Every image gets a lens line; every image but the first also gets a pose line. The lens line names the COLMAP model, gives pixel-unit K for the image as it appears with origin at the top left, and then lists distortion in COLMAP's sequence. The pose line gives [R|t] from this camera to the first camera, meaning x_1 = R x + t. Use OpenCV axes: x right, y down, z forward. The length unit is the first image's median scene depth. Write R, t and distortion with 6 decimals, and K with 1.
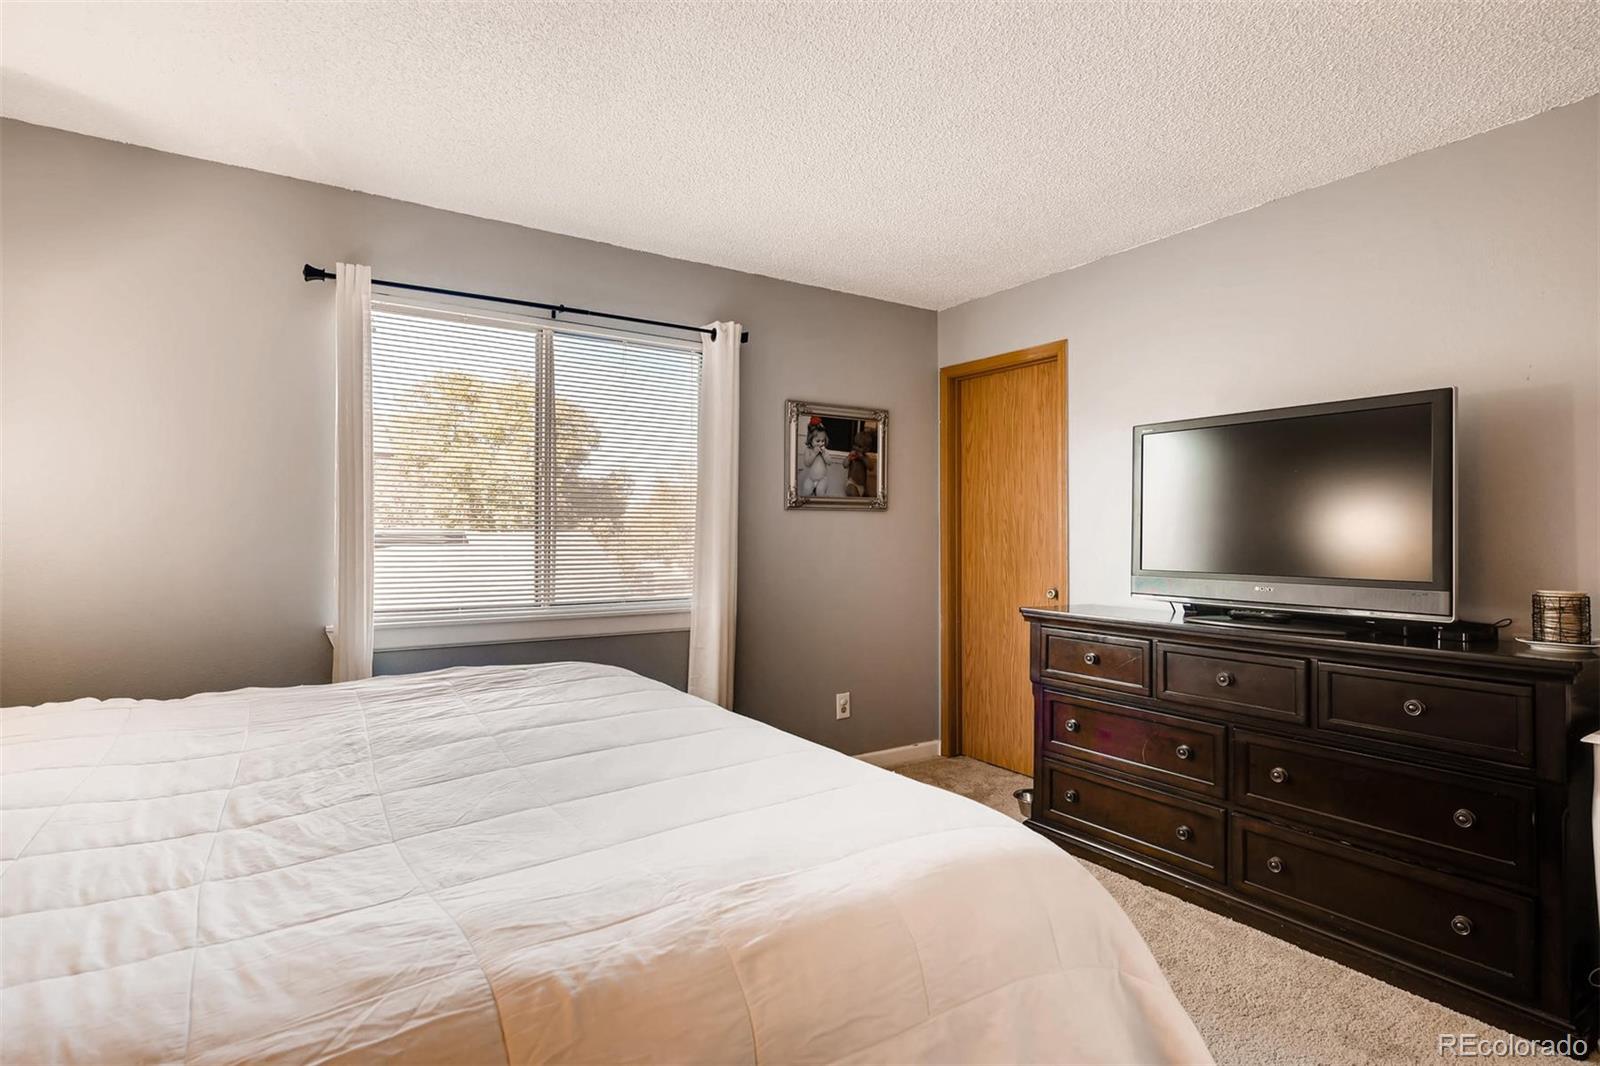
lens RADIAL K [[809.6, 0, 800.0], [0, 809.6, 533.0], [0, 0, 1]] dist [0.001245, 0.000507]
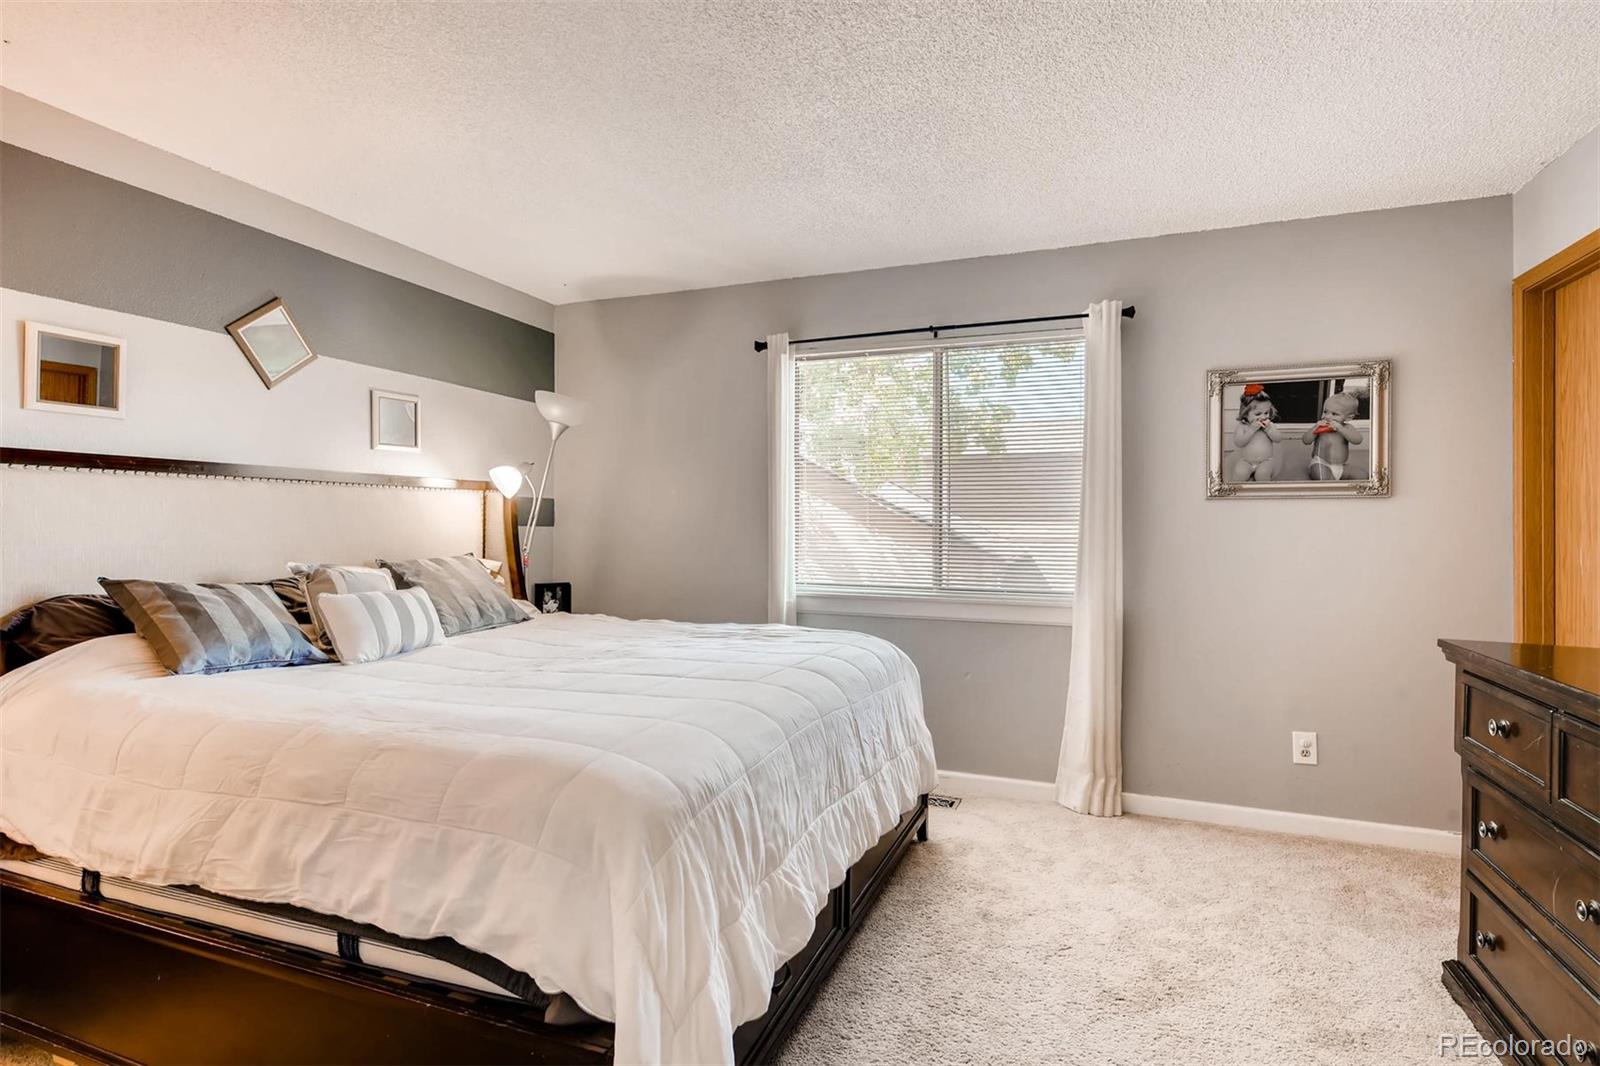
lens RADIAL K [[809.6, 0, 800.0], [0, 809.6, 533.0], [0, 0, 1]] dist [0.001245, 0.000507]
pose [[0.566164, 0.009522, -0.824237, 0.435799], [-0.006168, 0.999954, 0.007316, 0.002959], [0.824269, 0.000941, 0.566197, 0.159286]]
